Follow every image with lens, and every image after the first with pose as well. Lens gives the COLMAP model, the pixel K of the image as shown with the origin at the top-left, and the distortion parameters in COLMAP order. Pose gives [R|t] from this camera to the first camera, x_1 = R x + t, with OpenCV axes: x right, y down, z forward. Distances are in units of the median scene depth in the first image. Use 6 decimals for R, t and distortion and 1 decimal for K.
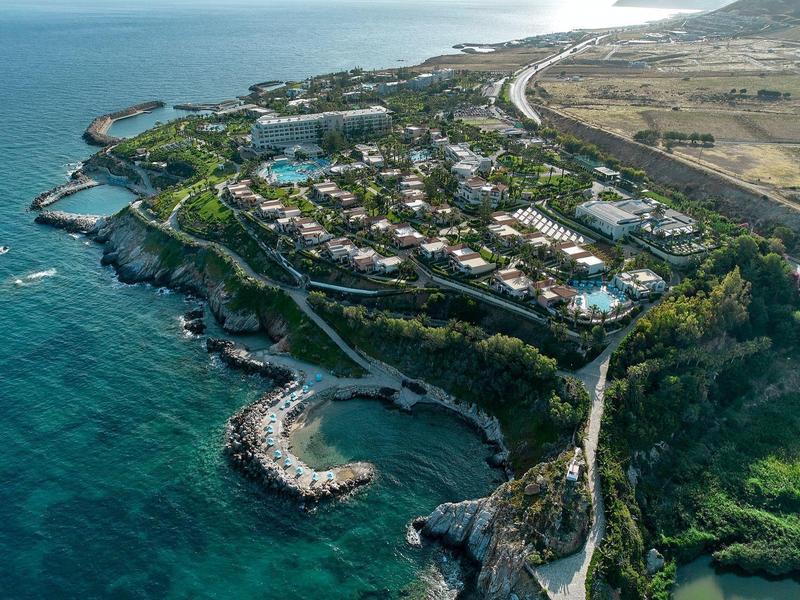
lens RADIAL K [[565.9, 0, 400.0], [0, 565.9, 300.0], [0, 0, 1]] dist [-0.031014, -0.001376]
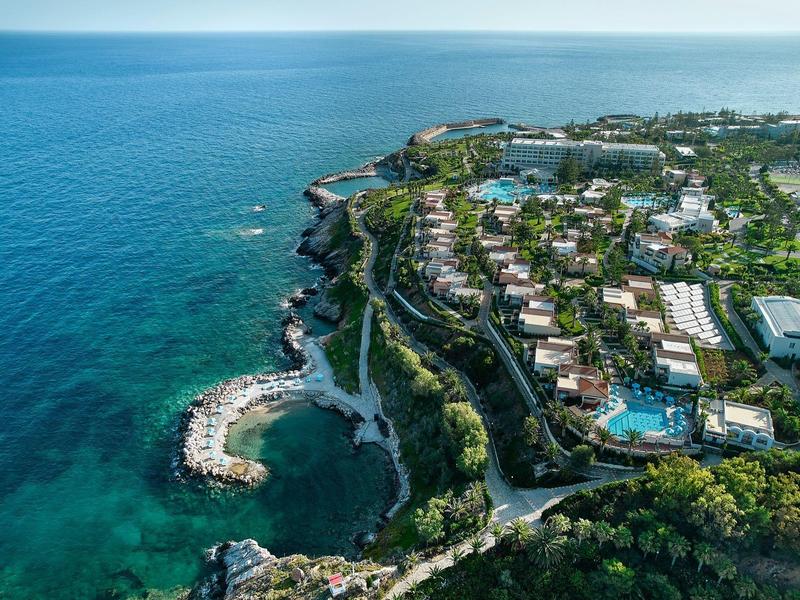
lens RADIAL K [[565.9, 0, 400.0], [0, 565.9, 300.0], [0, 0, 1]] dist [-0.031014, -0.001376]
pose [[0.768162, 0.282682, -0.574472, 0.461202], [-0.314151, 0.948232, 0.046529, -0.073880], [0.557886, 0.144729, 0.817201, 0.256719]]
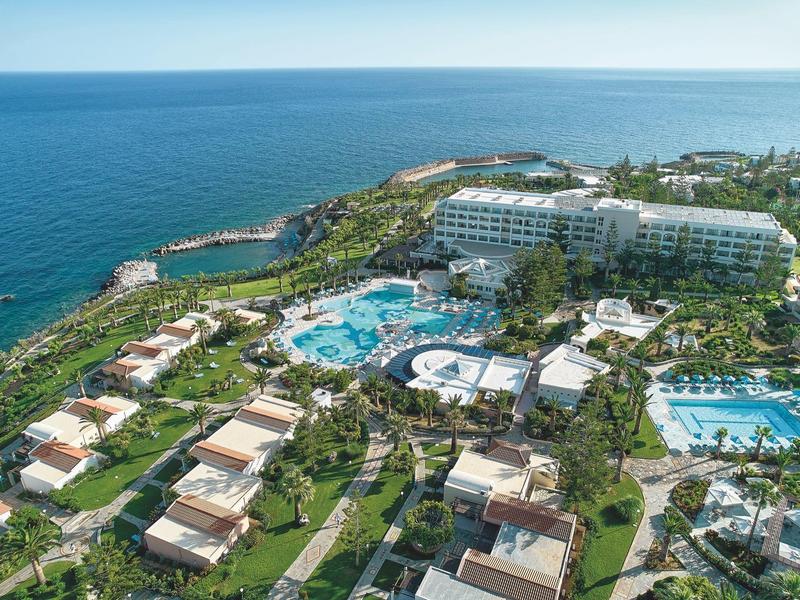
lens RADIAL K [[591.5, 0, 400.0], [0, 591.5, 300.0], [0, 0, 1]] dist [-0.089156, 0.108117]
pose [[0.668151, 0.283319, -0.687971, 0.162130], [-0.363385, 0.931138, 0.030543, -0.444031], [0.649249, 0.229591, 0.725095, 1.218333]]
